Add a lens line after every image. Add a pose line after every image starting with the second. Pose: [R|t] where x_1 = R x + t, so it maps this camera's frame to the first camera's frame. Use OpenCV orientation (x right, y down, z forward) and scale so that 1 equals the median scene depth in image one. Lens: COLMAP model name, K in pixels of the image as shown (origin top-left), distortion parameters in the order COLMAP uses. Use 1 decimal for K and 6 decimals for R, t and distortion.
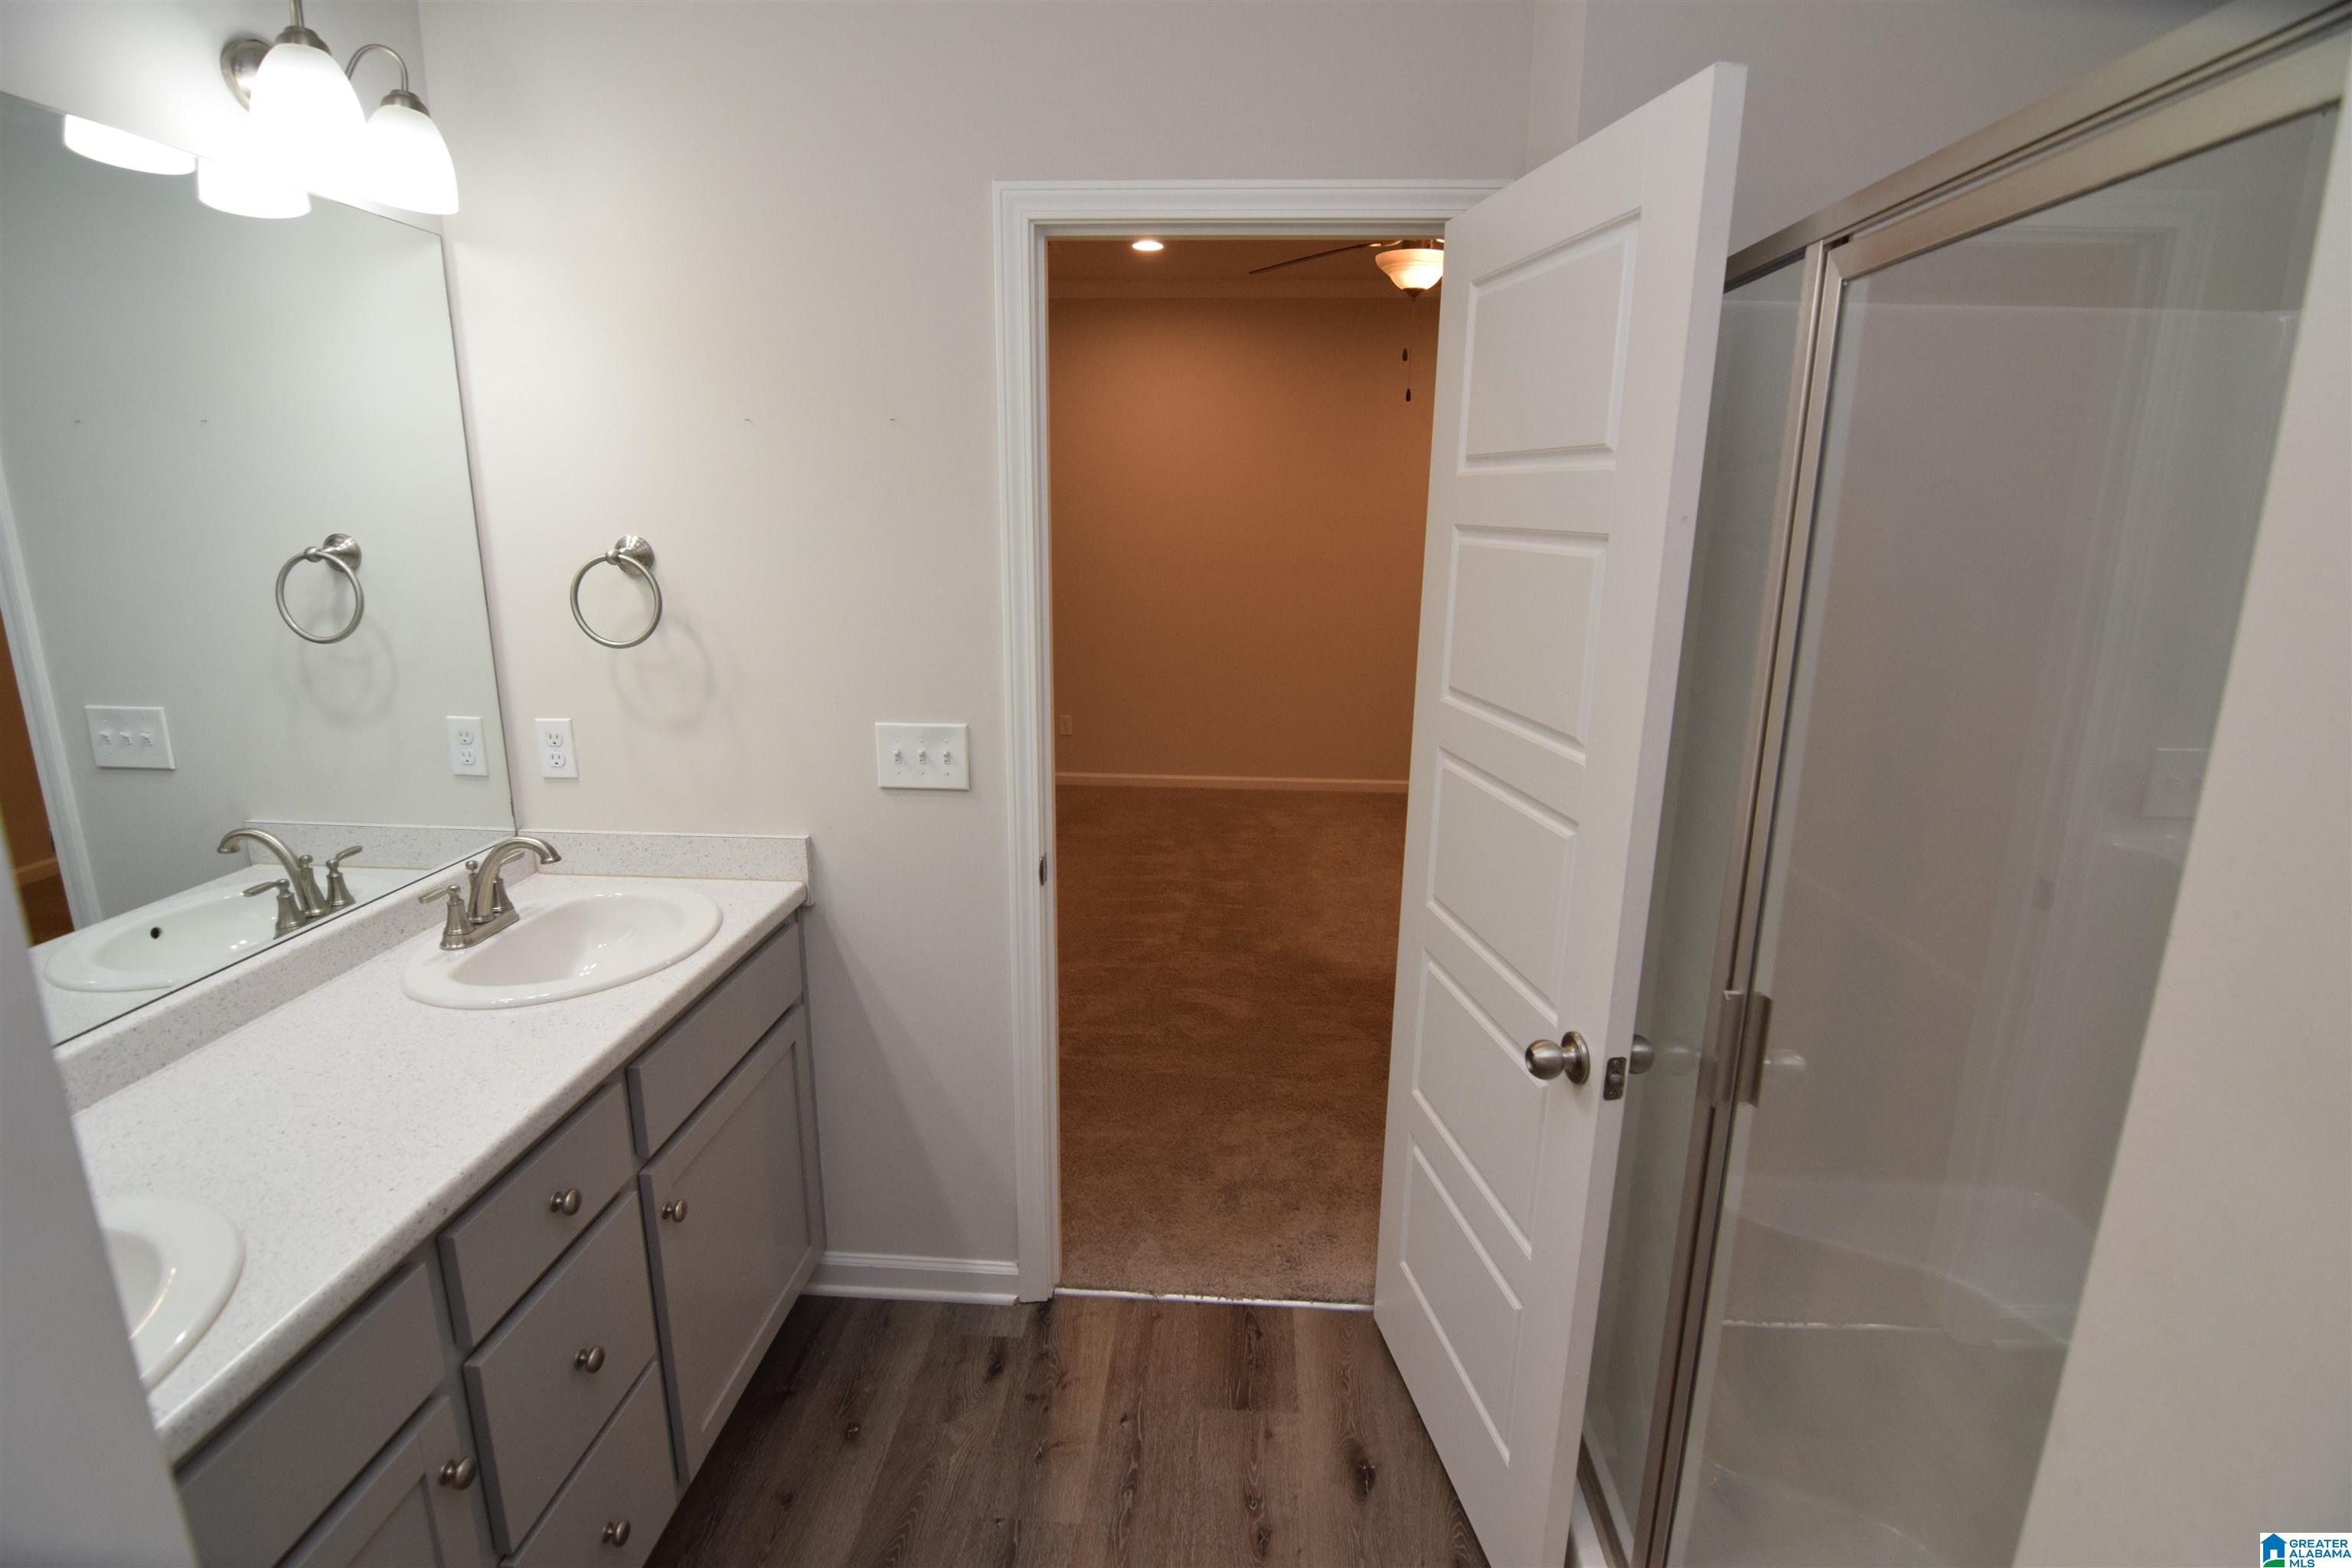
lens RADIAL K [[1131.0, 0, 1175.9], [0, 1131.0, 786.7], [0, 0, 1]] dist [-0.005782, -0.000181]
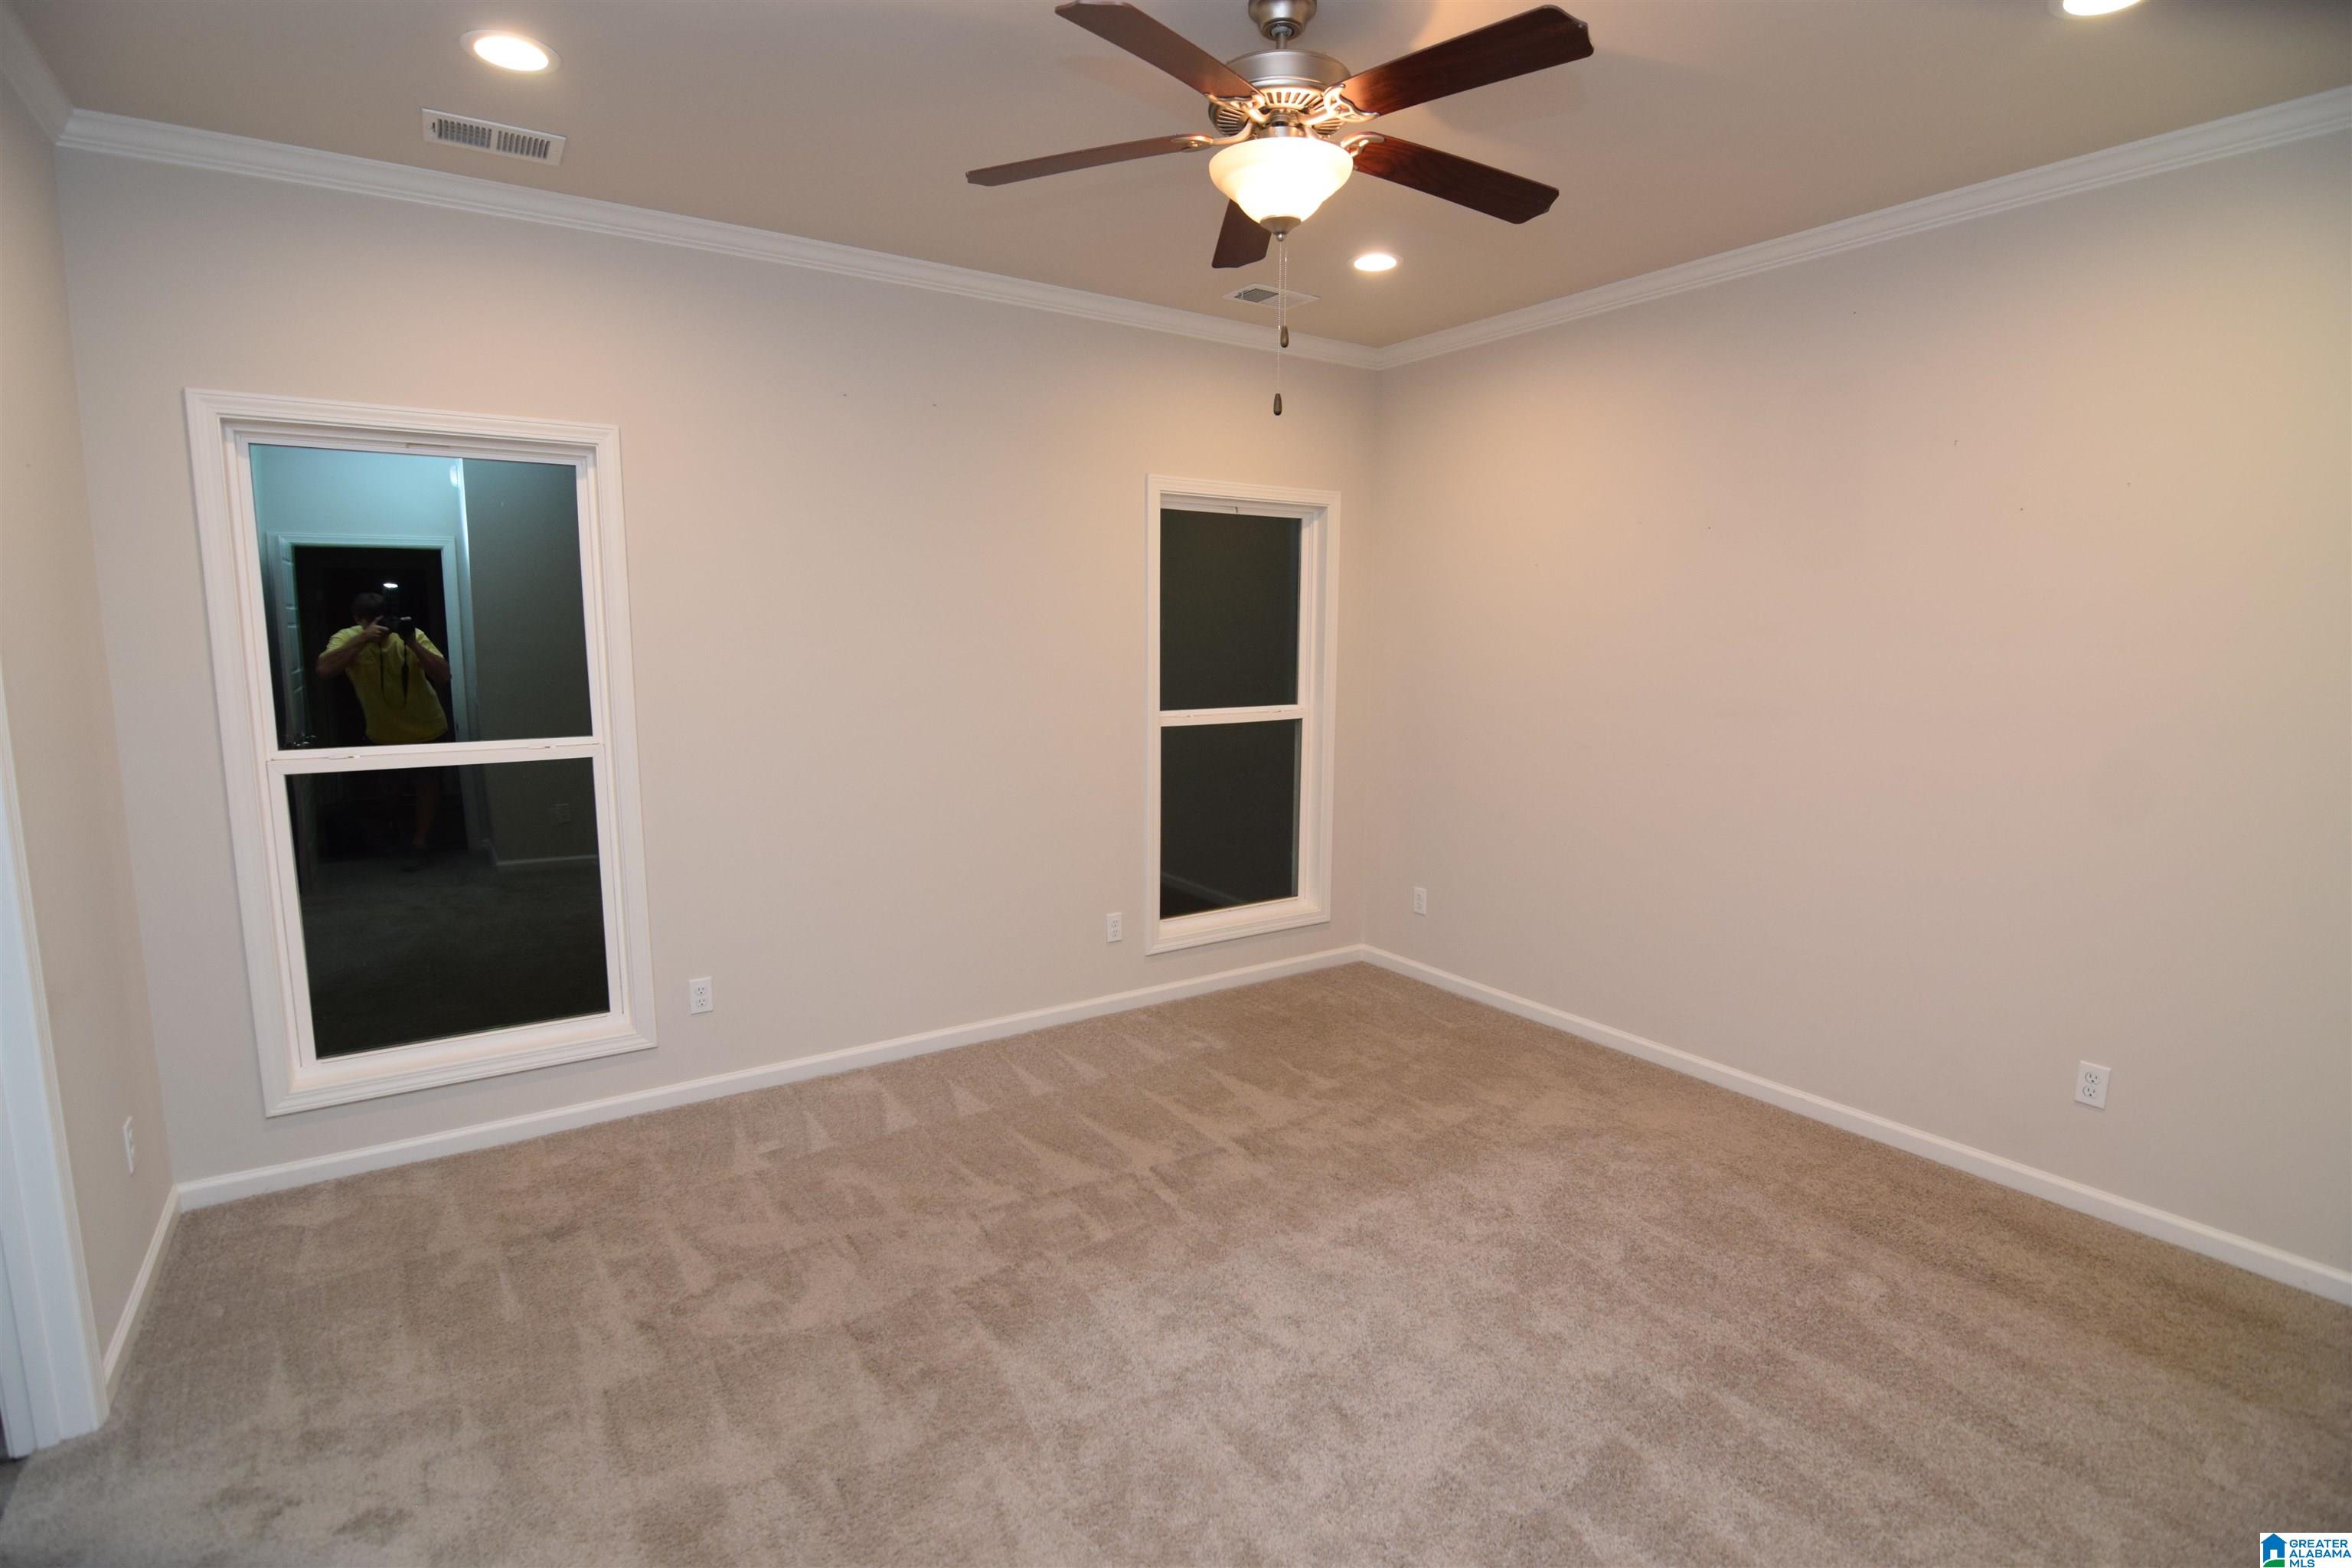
lens RADIAL K [[1131.0, 0, 1173.6], [0, 1131.0, 781.1], [0, 0, 1]] dist [-0.005782, -0.000181]
pose [[0.605558, 0.107867, -0.788457, 0.525342], [-0.190307, 0.981653, -0.011864, -0.122997], [0.772711, 0.157233, 0.614975, 0.505511]]
